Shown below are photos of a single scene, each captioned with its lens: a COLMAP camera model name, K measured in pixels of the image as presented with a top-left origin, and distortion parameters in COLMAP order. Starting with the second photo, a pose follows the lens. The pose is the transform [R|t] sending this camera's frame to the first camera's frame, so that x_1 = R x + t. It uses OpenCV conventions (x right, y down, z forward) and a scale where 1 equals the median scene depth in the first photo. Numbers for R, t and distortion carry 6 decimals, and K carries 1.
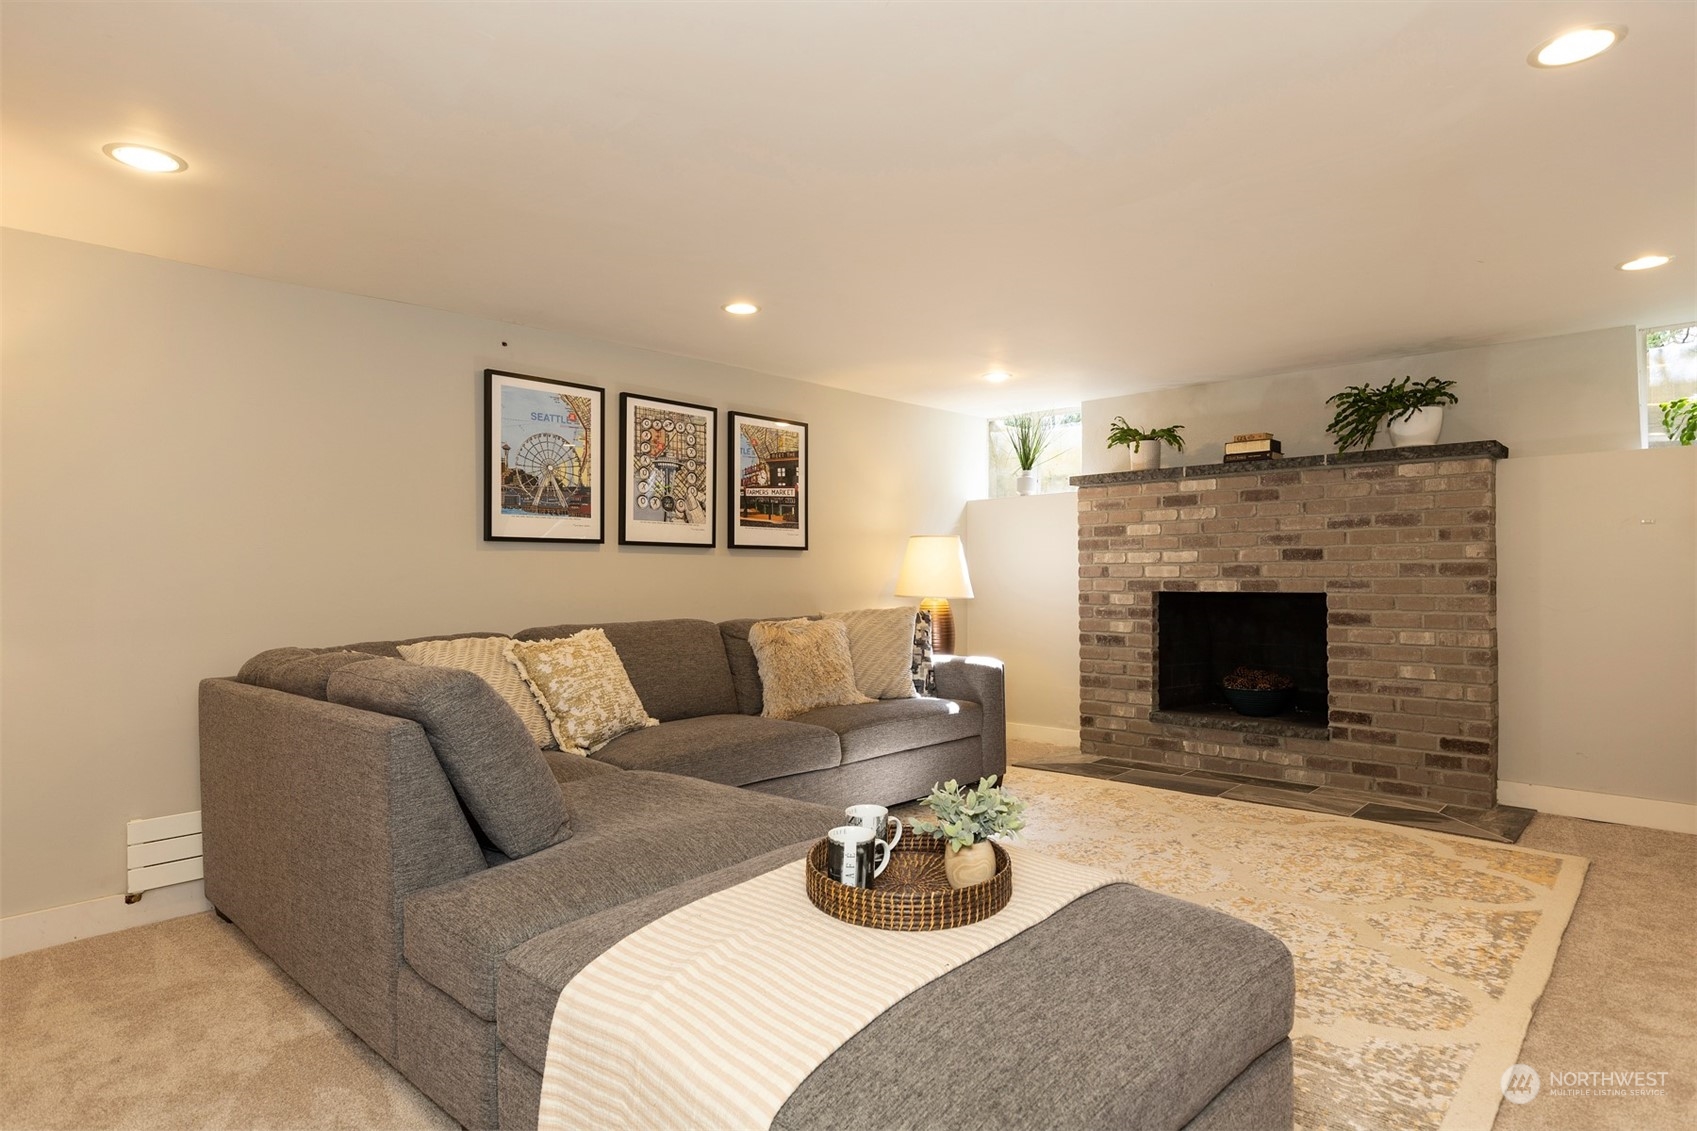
lens RADIAL K [[923.1, 0, 851.5], [0, 923.1, 565.0], [0, 0, 1]] dist [0.002102, 0.000803]
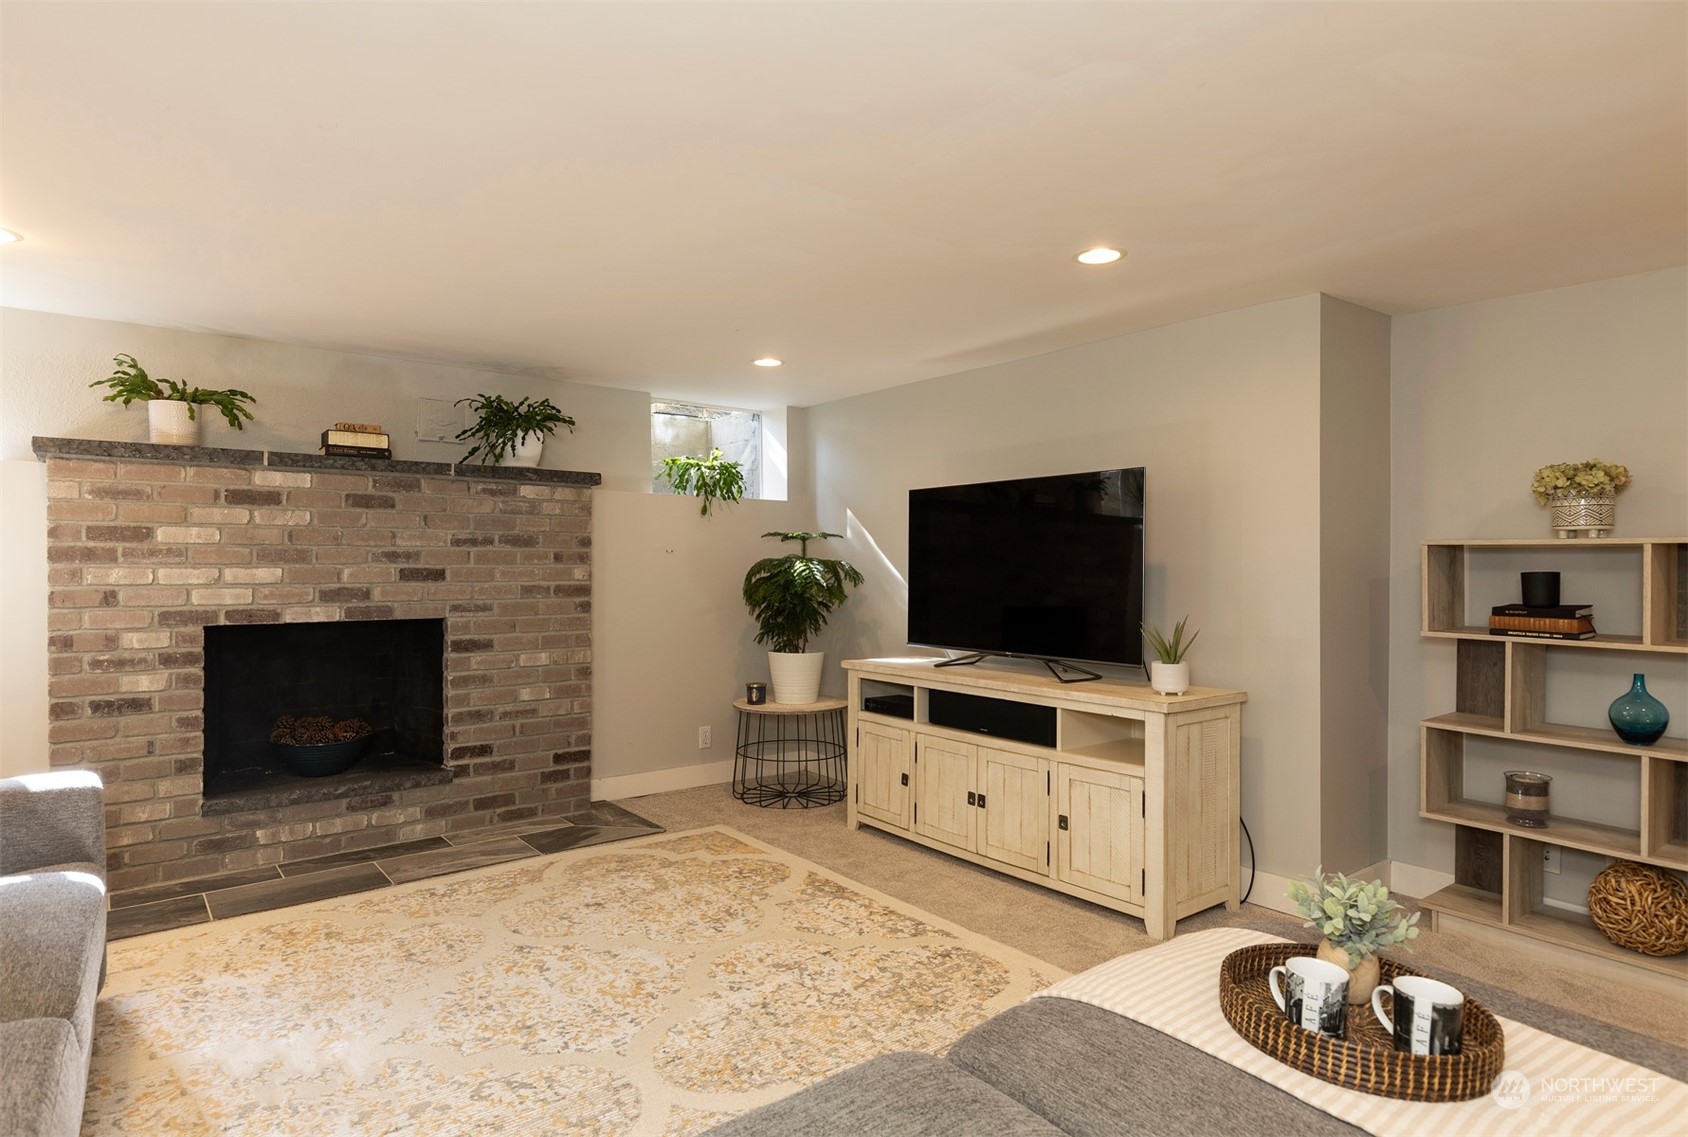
lens RADIAL K [[918.2, 0, 846.4], [0, 918.2, 574.0], [0, 0, 1]] dist [0.002102, 0.000803]
pose [[0.173089, -0.002498, 0.984903, -0.296847], [-0.013053, 0.999903, 0.004830, -0.021804], [-0.984820, -0.013692, 0.173039, 0.469464]]
